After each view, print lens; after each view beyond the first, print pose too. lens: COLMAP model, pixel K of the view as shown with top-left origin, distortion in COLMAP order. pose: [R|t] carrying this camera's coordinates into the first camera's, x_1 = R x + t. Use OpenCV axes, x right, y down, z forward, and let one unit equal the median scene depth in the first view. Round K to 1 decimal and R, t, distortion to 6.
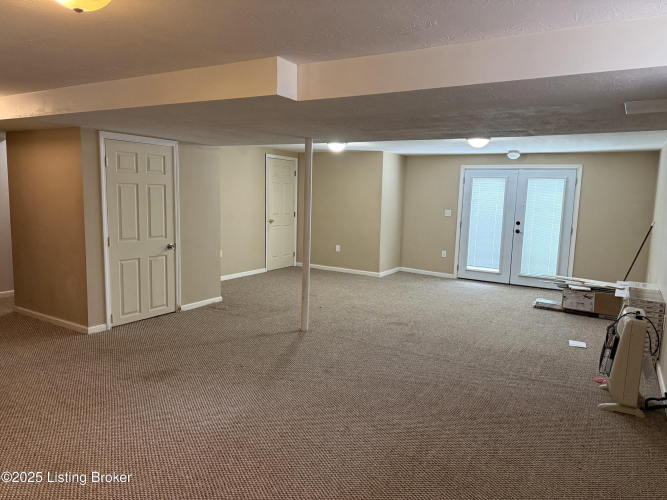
lens RADIAL K [[463.7, 0, 332.6], [0, 463.7, 251.1], [0, 0, 1]] dist [0.001289, 0.000233]
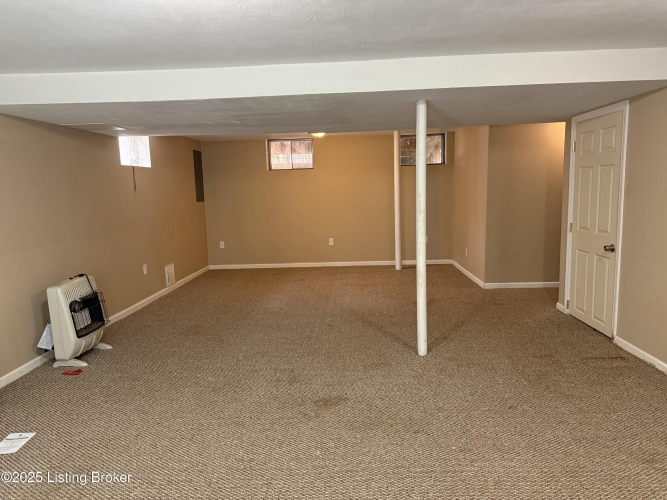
lens RADIAL K [[463.7, 0, 332.8], [0, 463.7, 251.2], [0, 0, 1]] dist [0.001289, 0.000233]
pose [[-0.877295, 0.065324, -0.475485, 0.410855], [-0.048819, 0.973410, 0.223806, -0.155503], [0.477462, 0.219556, -0.850779, 1.496505]]
